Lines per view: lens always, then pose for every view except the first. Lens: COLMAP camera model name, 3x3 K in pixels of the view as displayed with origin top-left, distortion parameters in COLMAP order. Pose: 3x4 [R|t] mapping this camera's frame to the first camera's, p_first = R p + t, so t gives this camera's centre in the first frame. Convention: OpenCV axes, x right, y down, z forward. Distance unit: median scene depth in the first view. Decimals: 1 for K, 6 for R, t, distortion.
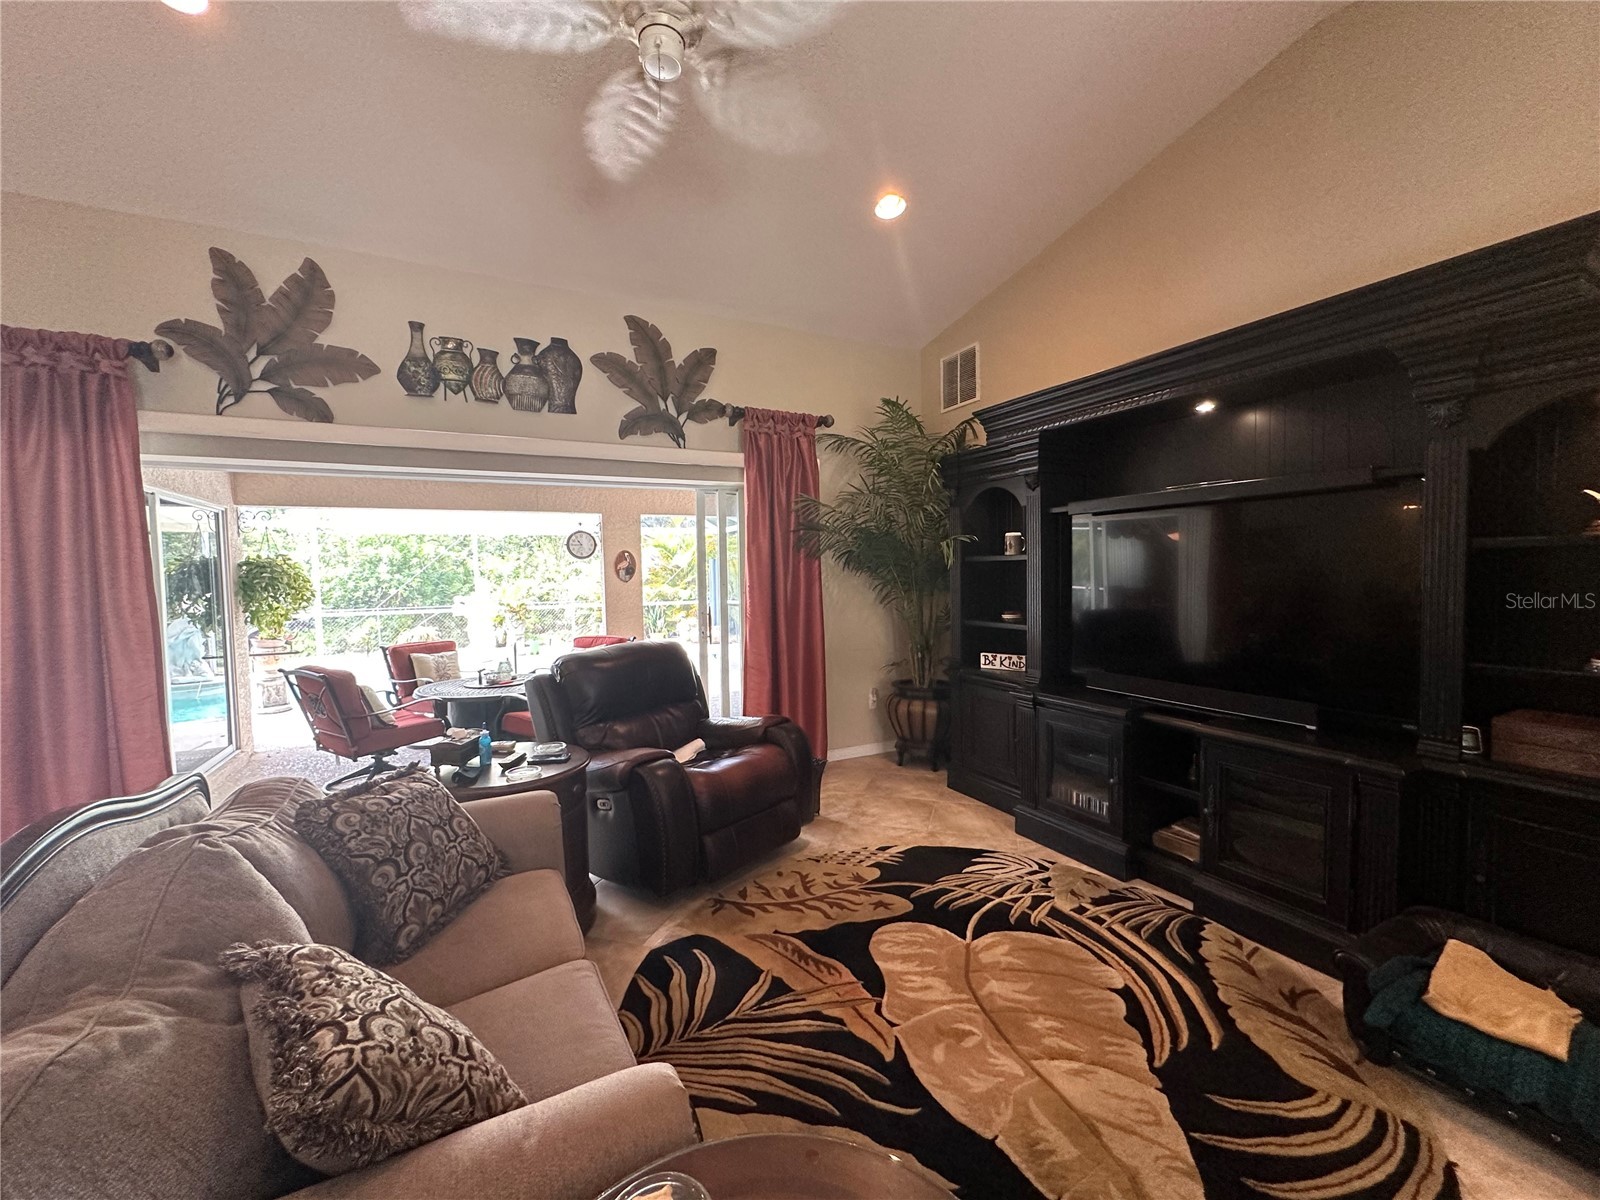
lens RADIAL K [[638.4, 0, 798.3], [0, 638.4, 600.5], [0, 0, 1]] dist [-0.004663, 0.001121]
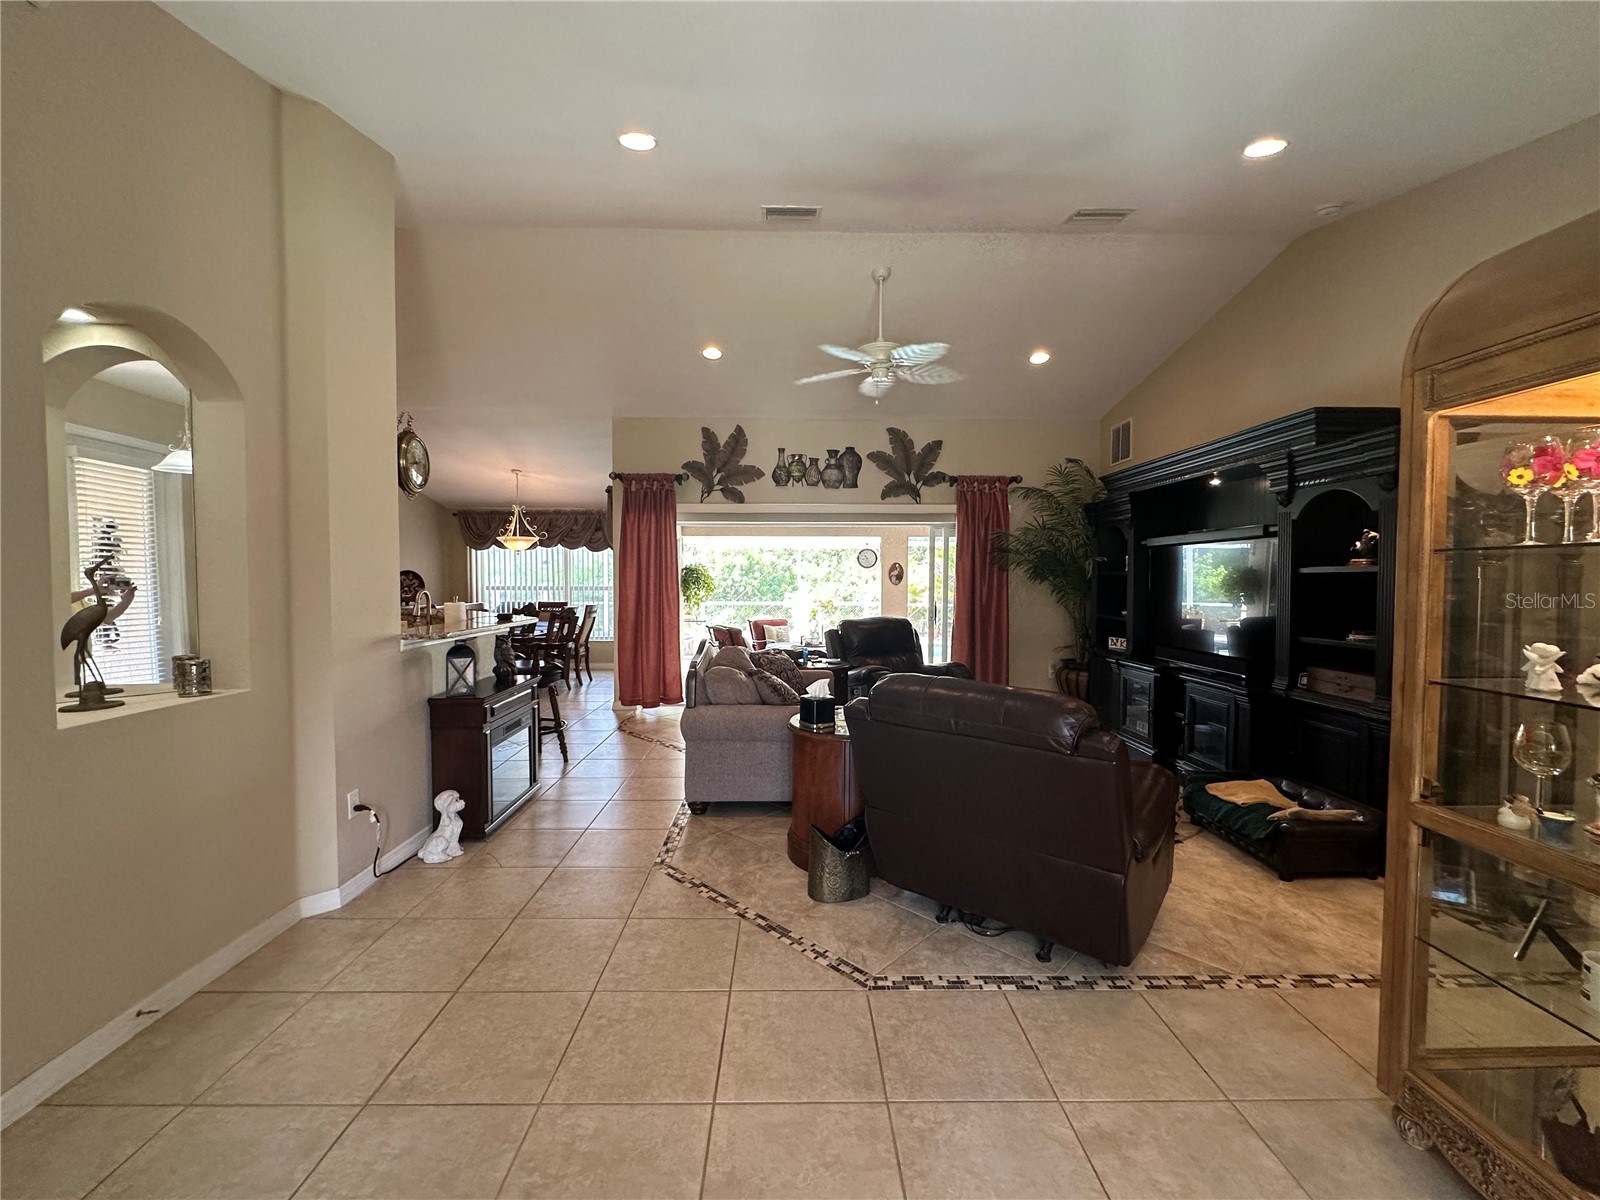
lens RADIAL K [[638.4, 0, 798.3], [0, 638.4, 600.5], [0, 0, 1]] dist [-0.004663, 0.001121]
pose [[0.893858, 0.035531, -0.446940, 0.287610], [-0.040679, 0.999170, -0.001923, 0.028473], [0.446501, 0.019900, 0.894562, -0.610227]]
